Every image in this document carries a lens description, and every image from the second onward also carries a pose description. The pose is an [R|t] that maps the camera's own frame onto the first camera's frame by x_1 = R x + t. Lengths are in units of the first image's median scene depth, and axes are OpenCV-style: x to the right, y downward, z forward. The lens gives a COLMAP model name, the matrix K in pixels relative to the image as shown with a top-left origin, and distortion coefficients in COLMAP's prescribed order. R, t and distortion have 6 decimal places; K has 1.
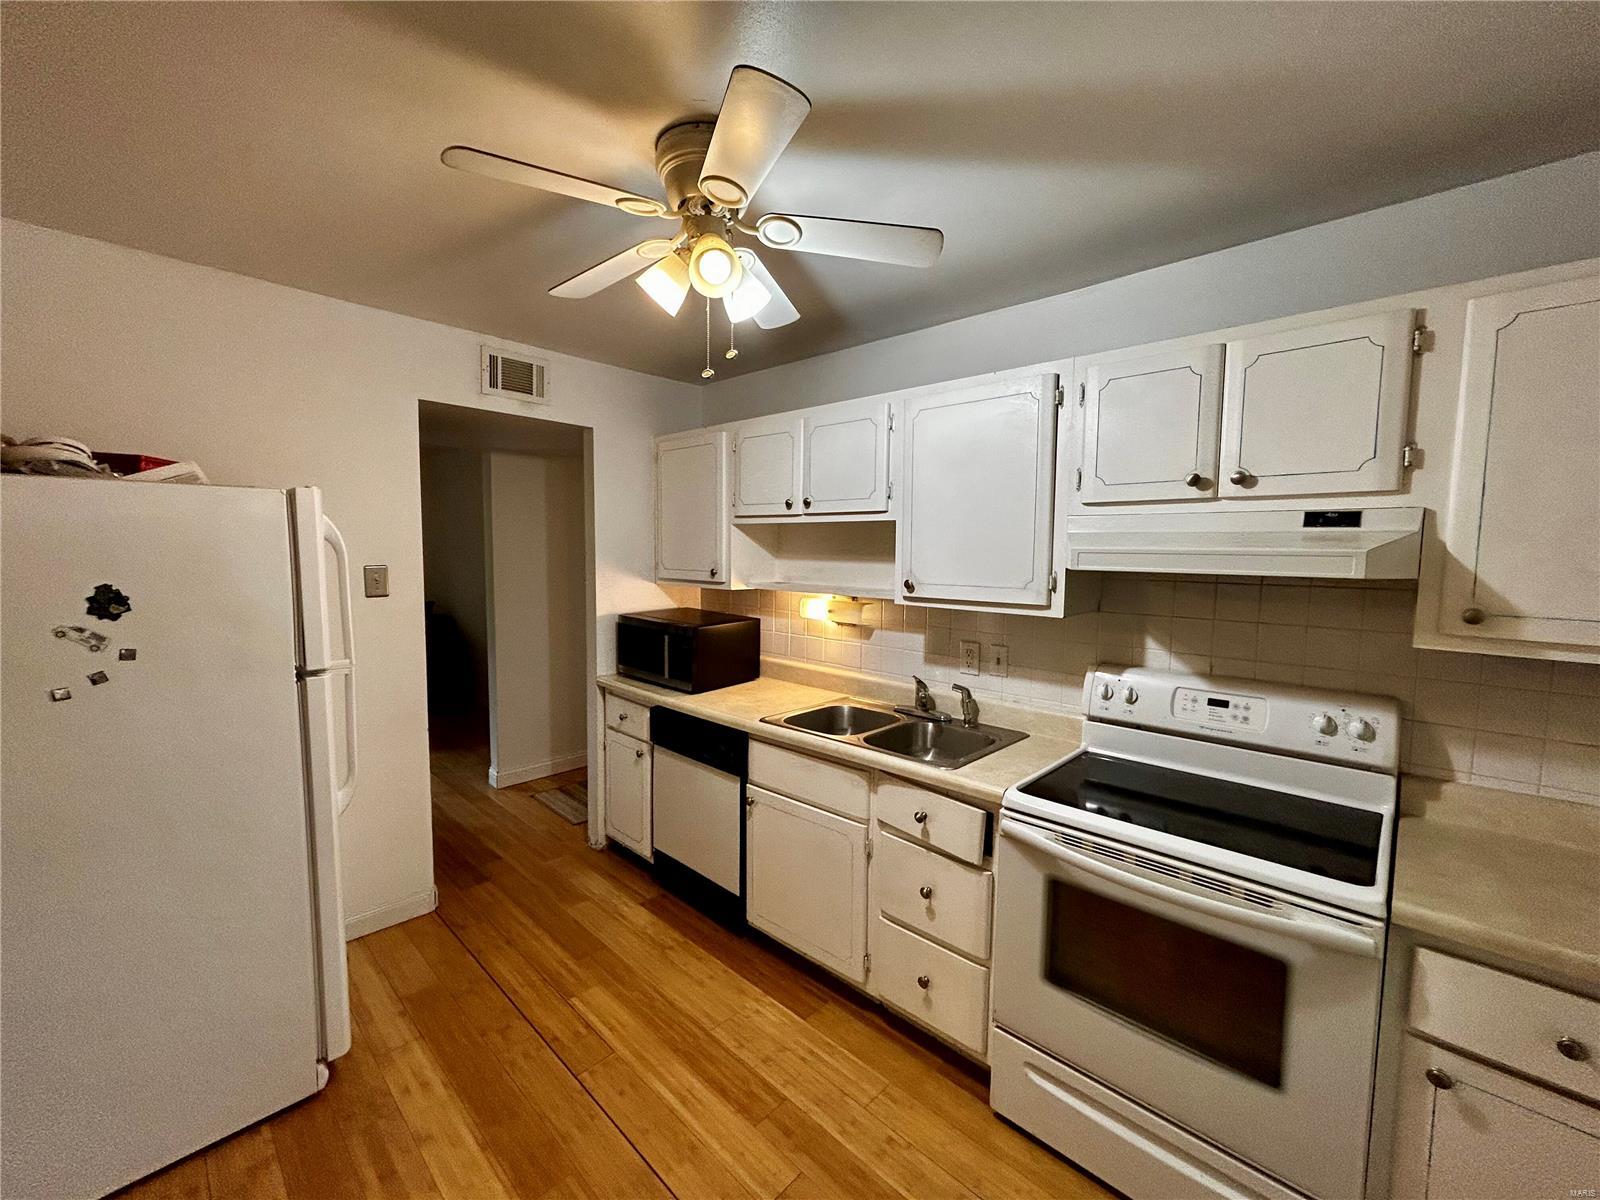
lens RADIAL K [[646.8, 0, 793.3], [0, 646.8, 598.3], [0, 0, 1]] dist [-0.002394, 0.000060]
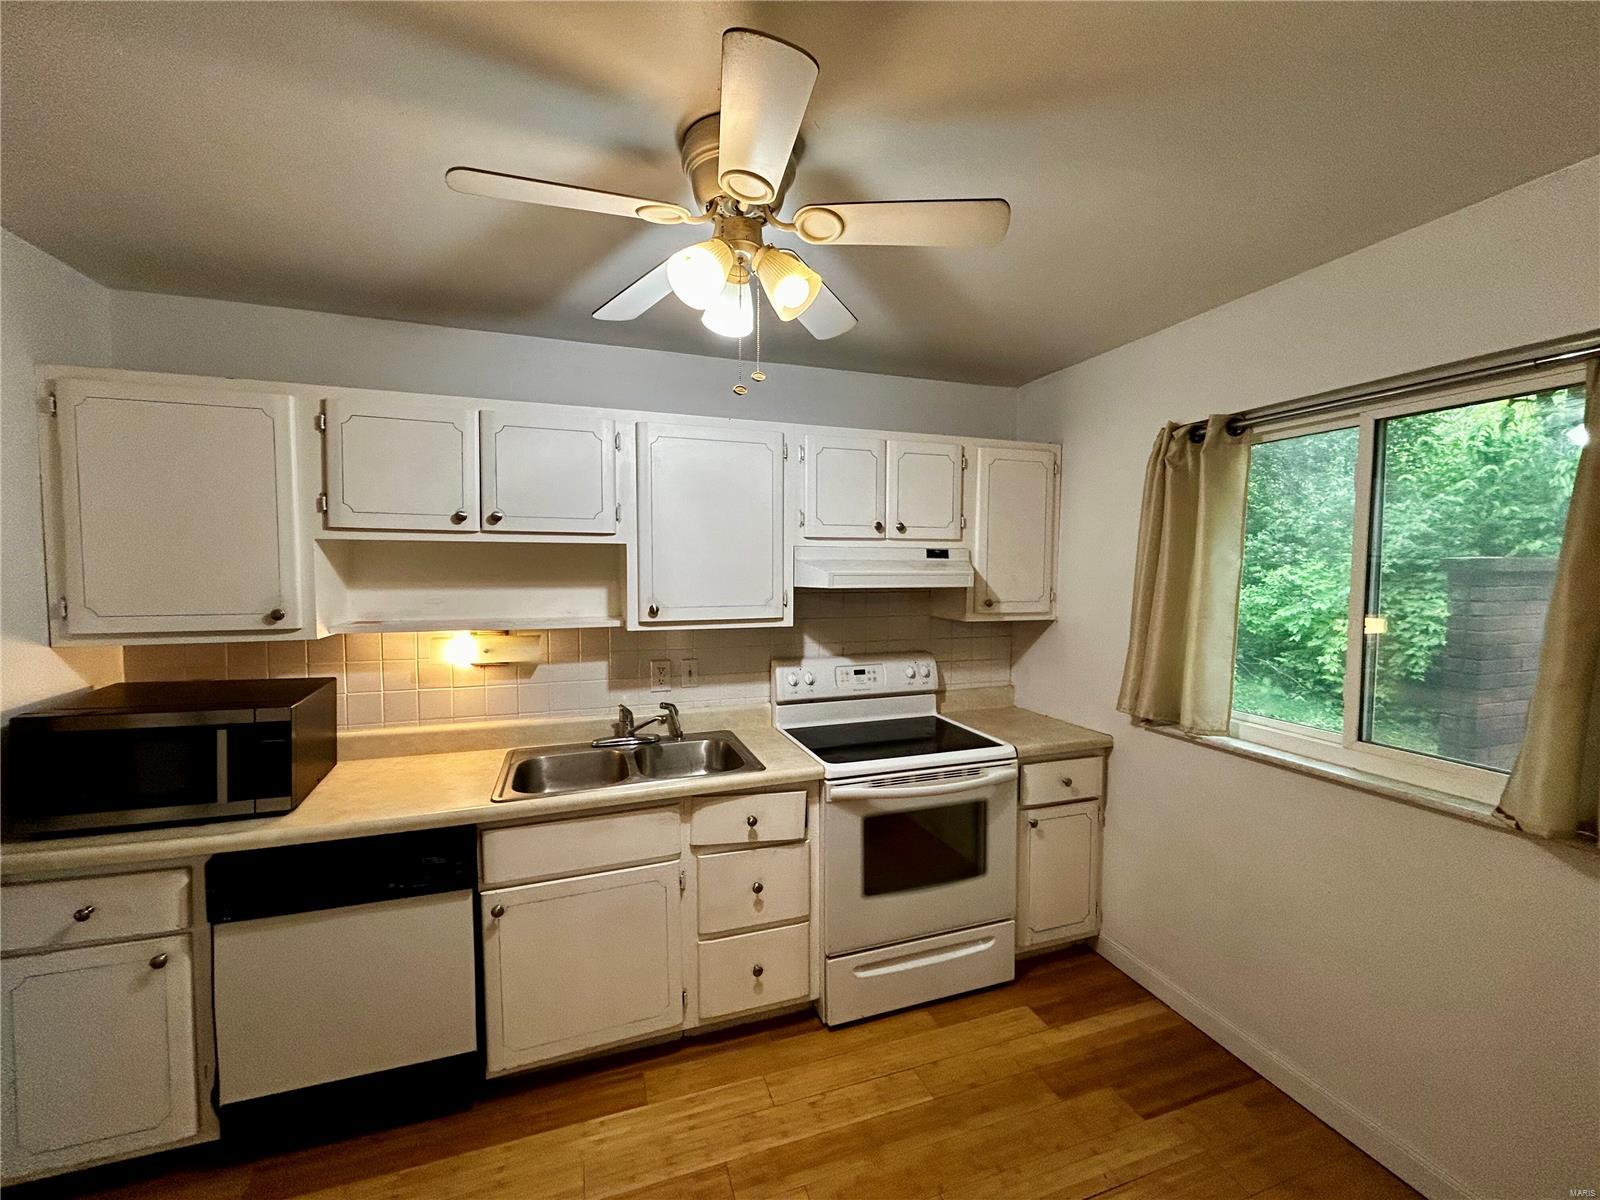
lens RADIAL K [[646.8, 0, 796.5], [0, 646.8, 599.6], [0, 0, 1]] dist [-0.002394, 0.000060]
pose [[0.453625, -0.058077, 0.889298, -0.689767], [0.071322, 0.997039, 0.028732, -0.056598], [-0.888334, 0.050394, 0.456424, 0.403741]]
